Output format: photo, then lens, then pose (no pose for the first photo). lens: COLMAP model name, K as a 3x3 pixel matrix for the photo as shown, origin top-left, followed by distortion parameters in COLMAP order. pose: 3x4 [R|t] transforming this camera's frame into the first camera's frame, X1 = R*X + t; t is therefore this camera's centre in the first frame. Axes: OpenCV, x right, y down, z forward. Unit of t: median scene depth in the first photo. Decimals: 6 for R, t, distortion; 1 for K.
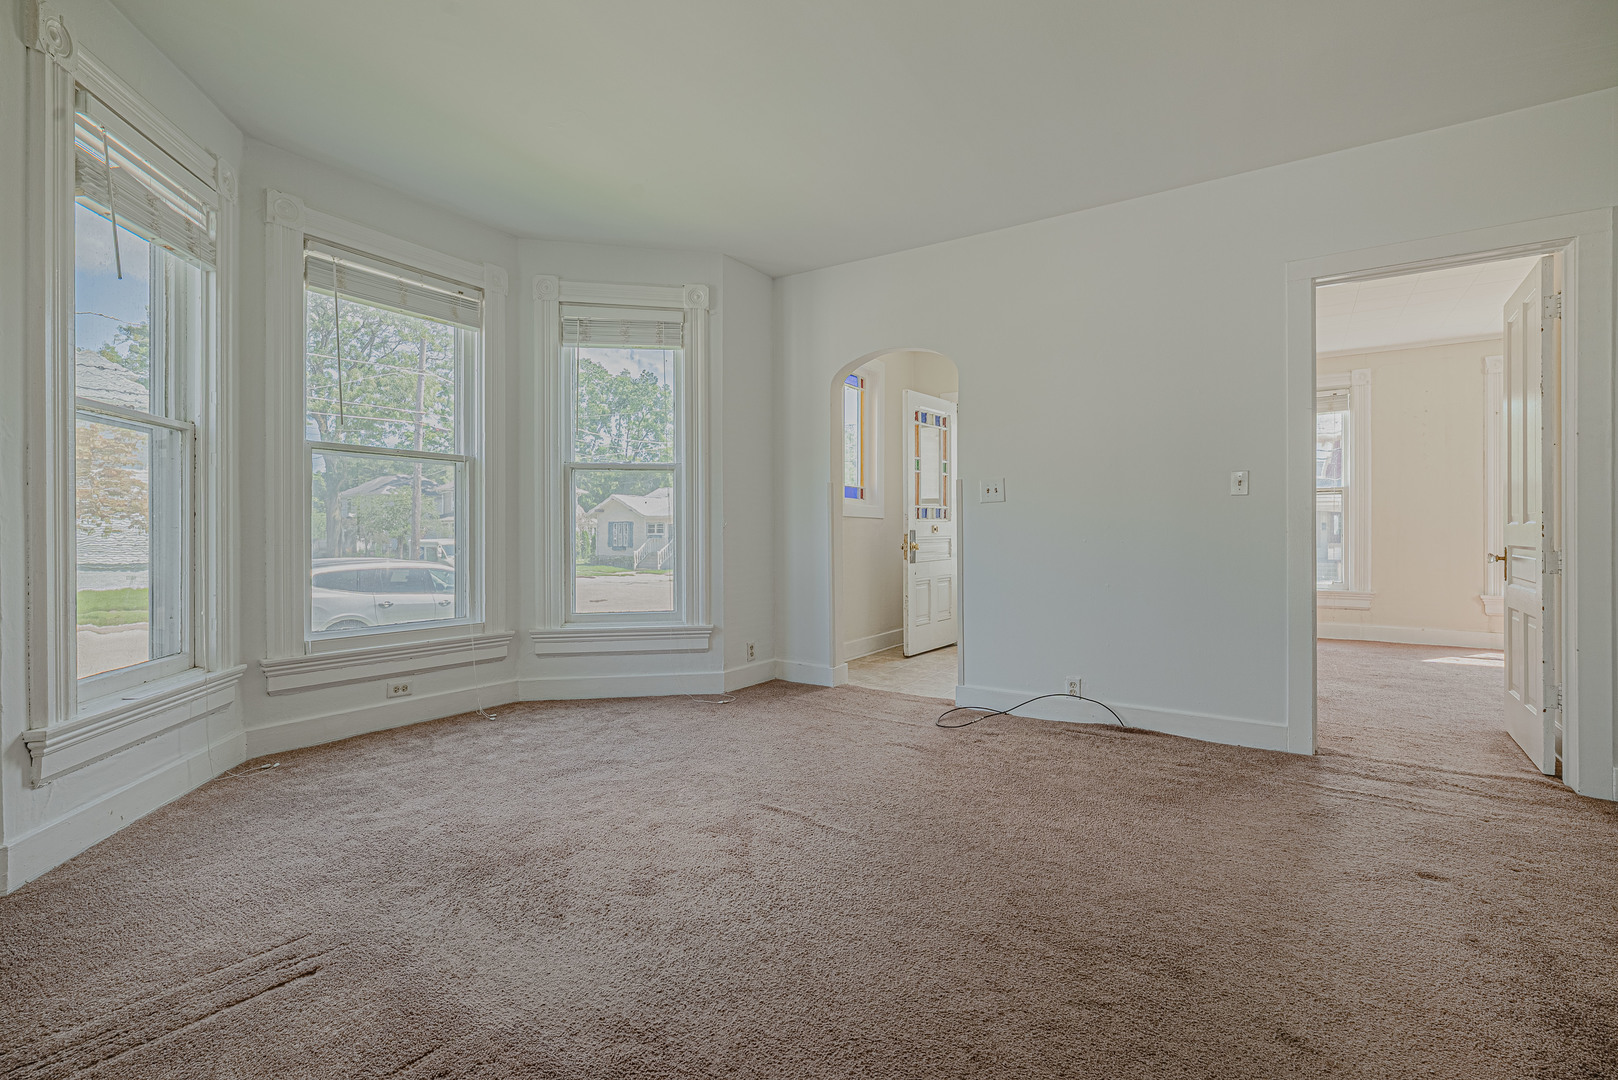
lens RADIAL K [[729.7, 0, 807.8], [0, 729.7, 533.1], [0, 0, 1]] dist [-0.001954, -0.000388]
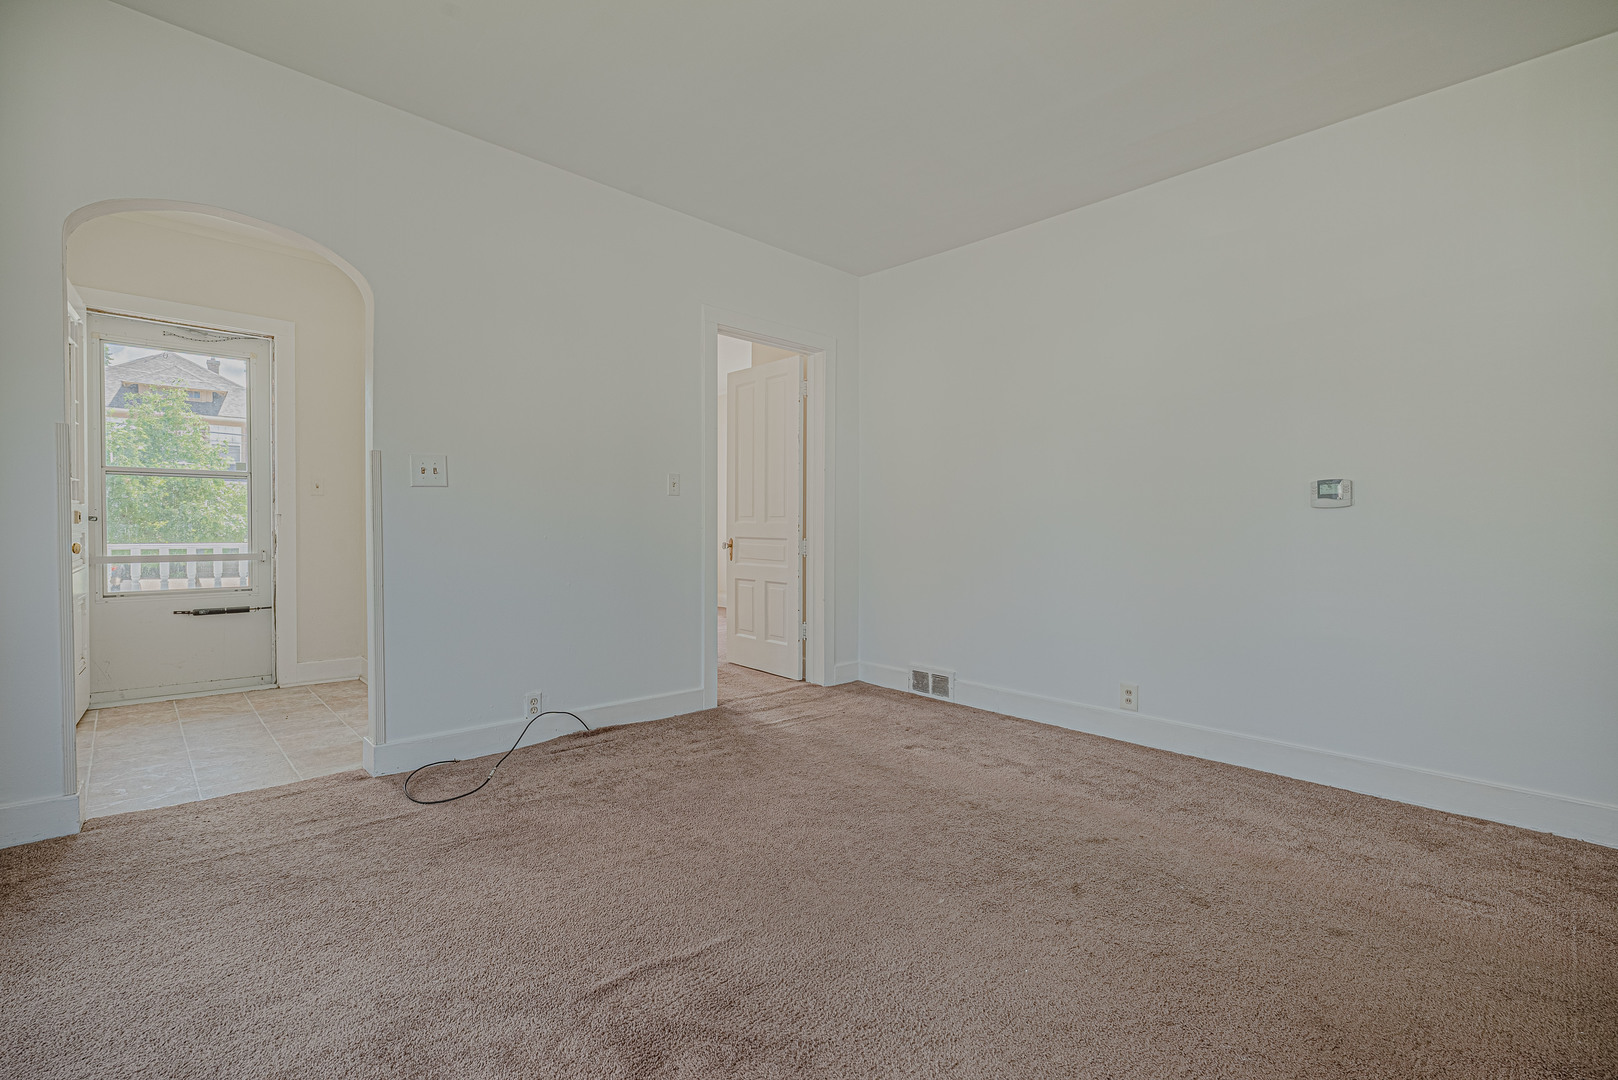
lens RADIAL K [[729.7, 0, 797.6], [0, 729.7, 537.1], [0, 0, 1]] dist [-0.001954, -0.000388]
pose [[0.218703, -0.011866, 0.975719, -0.589742], [-0.007105, 0.999880, 0.013752, -0.005323], [-0.975766, -0.009940, 0.218592, 0.708510]]
